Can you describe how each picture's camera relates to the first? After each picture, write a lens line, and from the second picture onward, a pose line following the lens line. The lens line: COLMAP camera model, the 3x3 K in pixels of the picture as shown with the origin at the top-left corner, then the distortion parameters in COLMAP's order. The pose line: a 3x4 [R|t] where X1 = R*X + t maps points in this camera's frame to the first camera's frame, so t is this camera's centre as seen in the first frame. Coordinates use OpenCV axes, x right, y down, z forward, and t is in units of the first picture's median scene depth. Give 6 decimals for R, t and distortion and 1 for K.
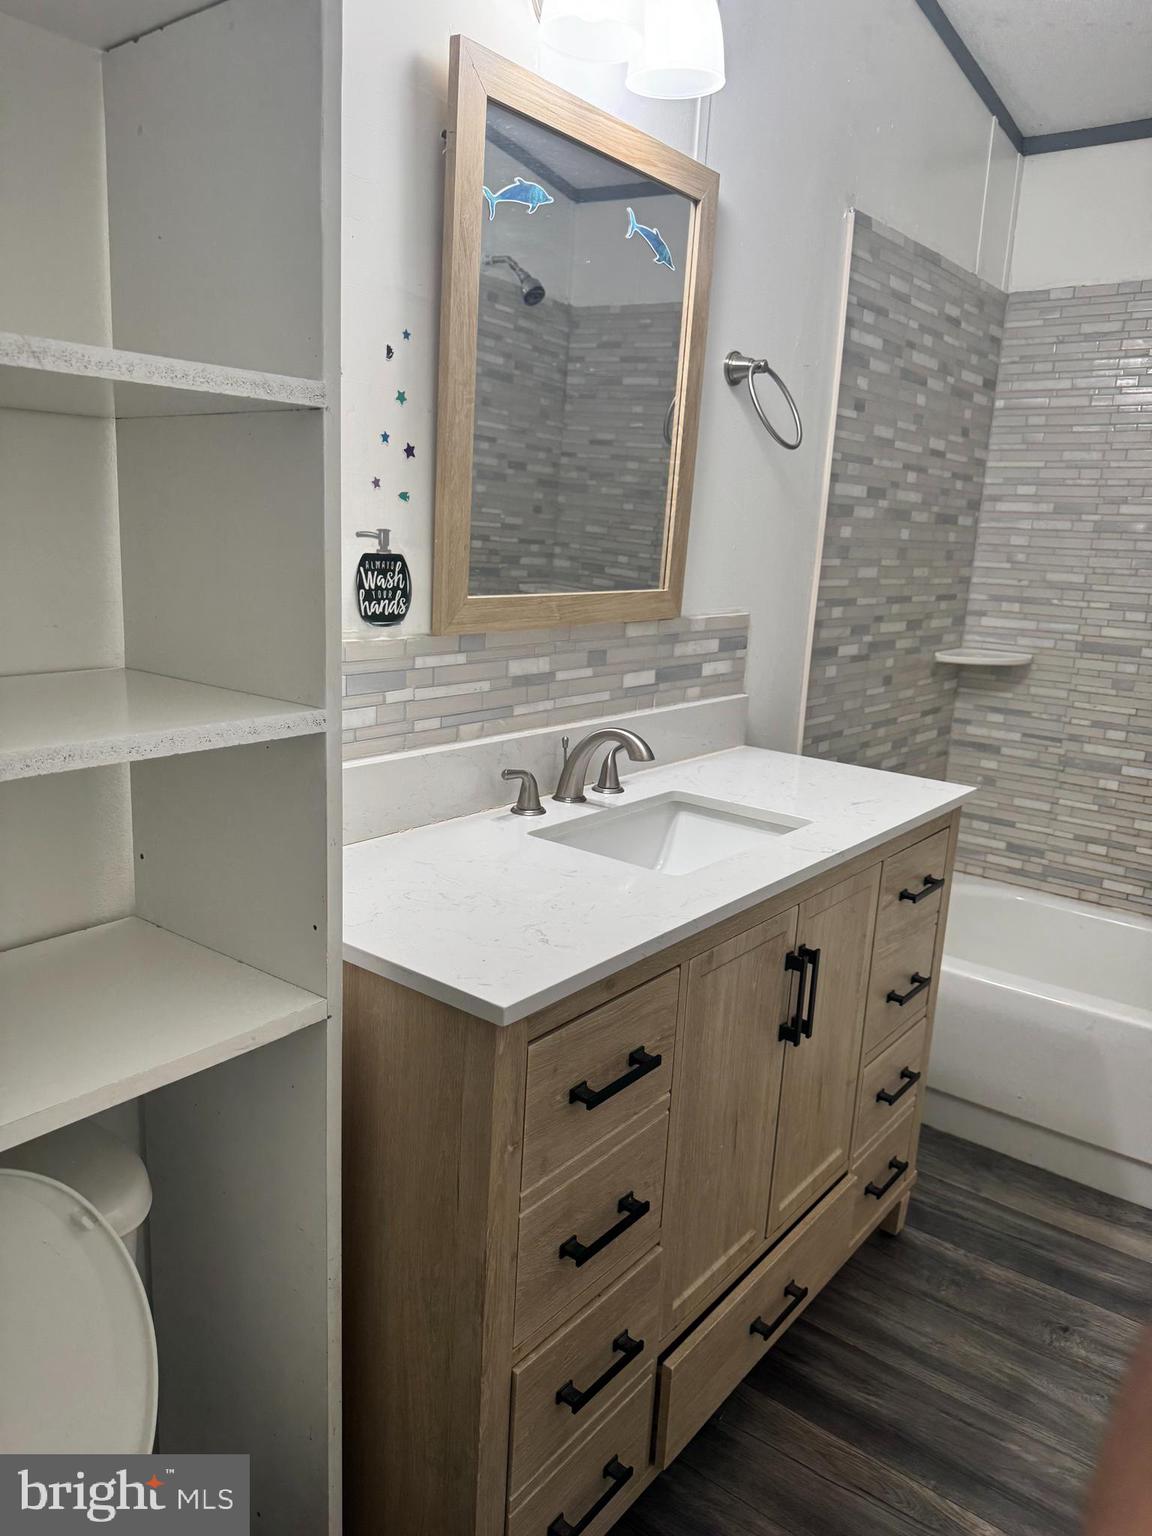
lens RADIAL K [[1090.4, 0, 582.7], [0, 1090.4, 764.2], [0, 0, 1]] dist [0.157831, -0.320634]
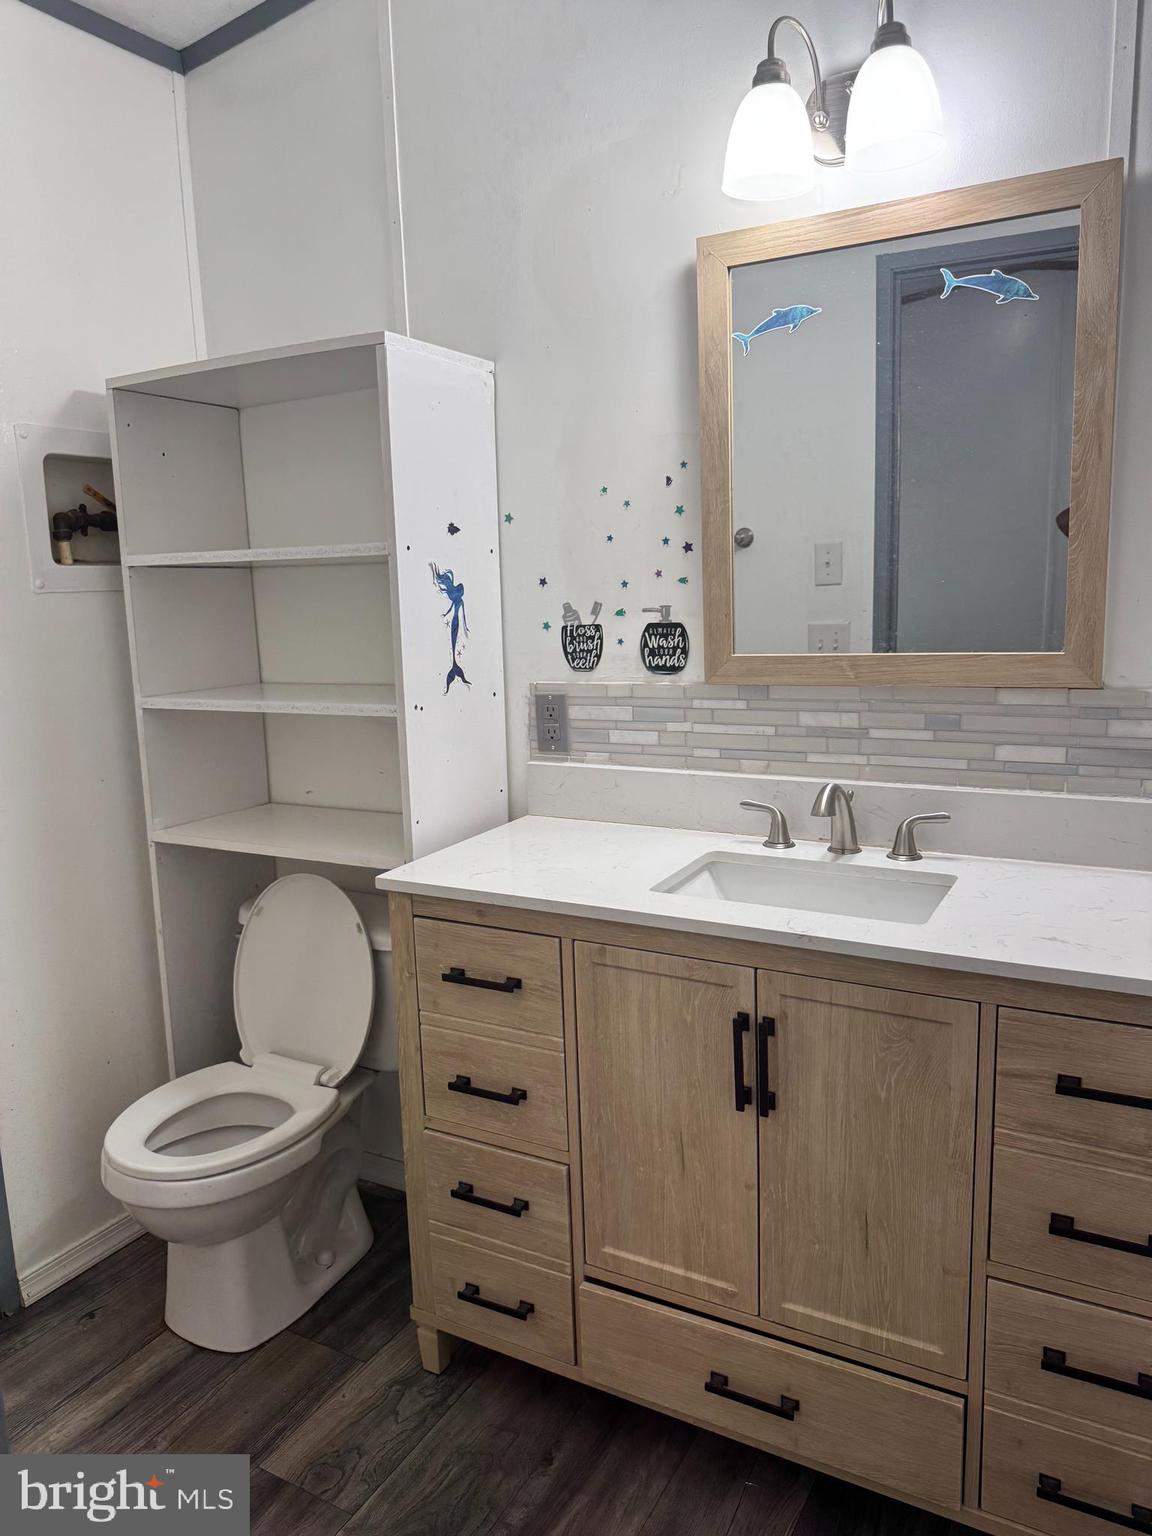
lens RADIAL K [[1103.1, 0, 601.6], [0, 1103.1, 775.2], [0, 0, 1]] dist [0.076769, 0.000257]
pose [[0.163362, 0.118389, -0.979437, 1.175506], [-0.171568, 0.981056, 0.089969, -0.112117], [0.971533, 0.153342, 0.180579, 0.687356]]
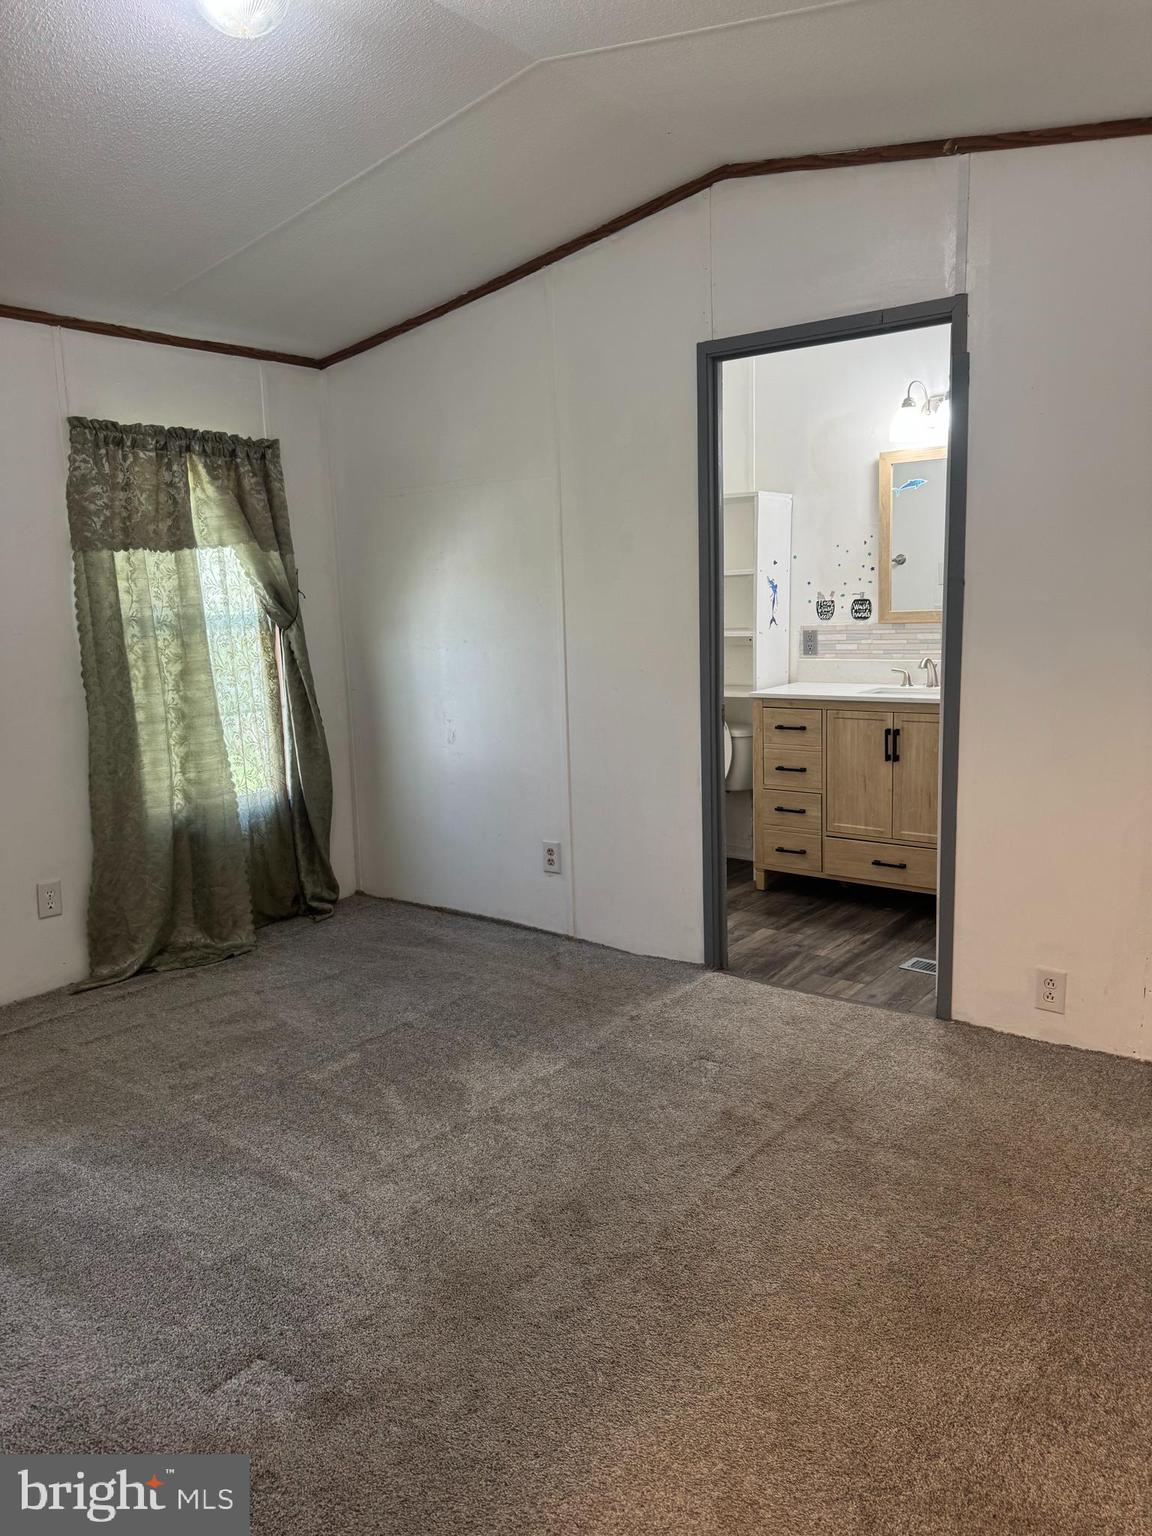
lens RADIAL K [[1090.4, 0, 582.7], [0, 1090.4, 764.2], [0, 0, 1]] dist [0.157831, -0.320634]
pose [[-0.001349, 0.110603, -0.993864, 3.246674], [-0.180030, 0.977599, 0.109038, 0.093142], [0.983660, 0.179073, 0.018594, 0.166539]]
